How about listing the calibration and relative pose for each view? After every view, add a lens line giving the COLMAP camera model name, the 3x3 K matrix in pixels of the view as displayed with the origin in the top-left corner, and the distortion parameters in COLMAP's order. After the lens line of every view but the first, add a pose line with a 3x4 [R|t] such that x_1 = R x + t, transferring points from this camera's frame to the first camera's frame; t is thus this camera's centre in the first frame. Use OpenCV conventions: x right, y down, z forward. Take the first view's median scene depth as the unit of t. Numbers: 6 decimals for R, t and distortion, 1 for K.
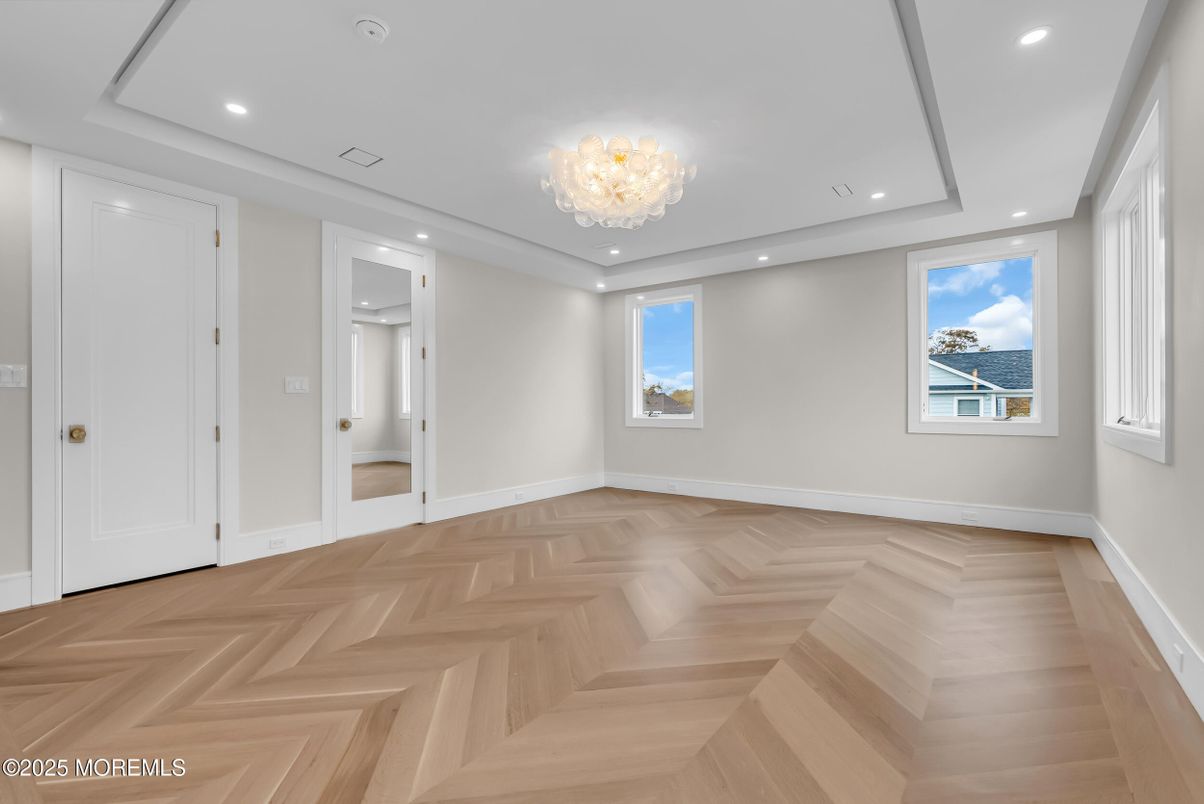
lens RADIAL K [[541.5, 0, 607.3], [0, 541.5, 406.0], [0, 0, 1]] dist [0.001913, 0.001297]
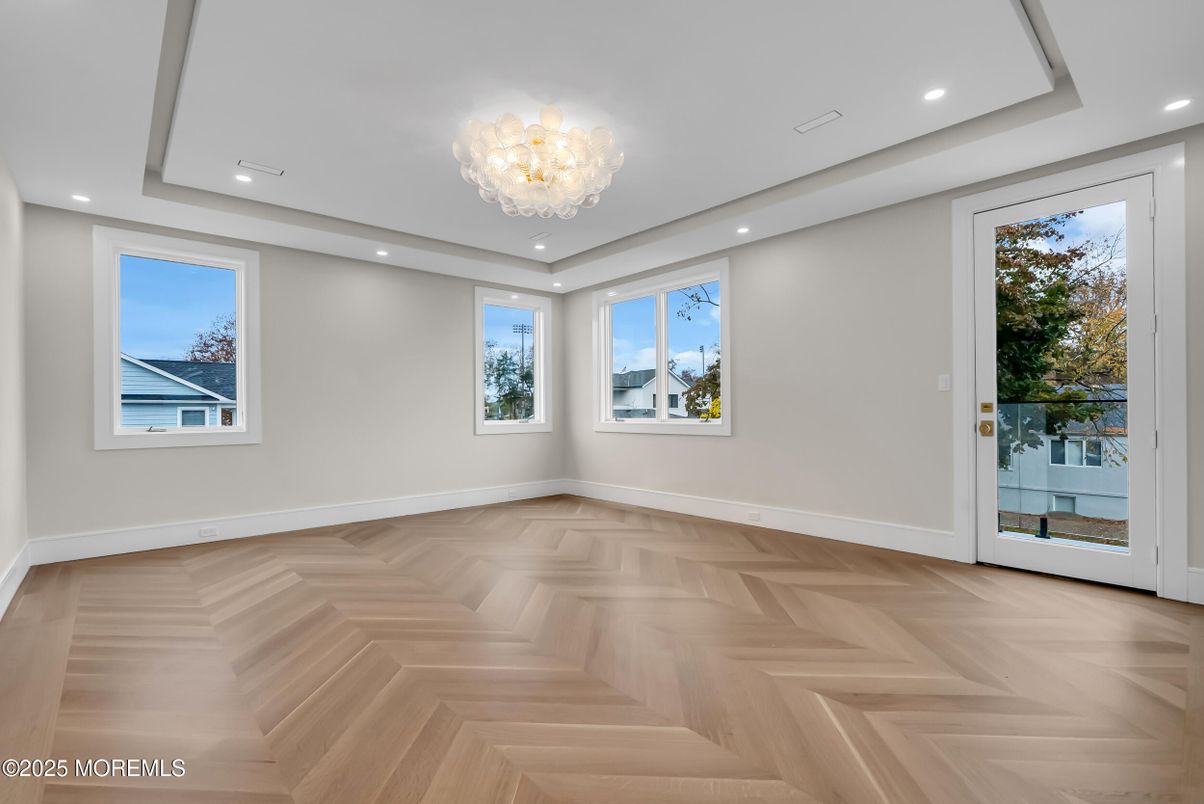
lens RADIAL K [[541.5, 0, 605.1], [0, 541.5, 401.0], [0, 0, 1]] dist [0.001913, 0.001297]
pose [[0.211748, 0.021245, 0.977093, -0.116206], [0.009550, 0.999671, -0.023805, 0.001244], [-0.977278, 0.014372, 0.211475, 0.094537]]
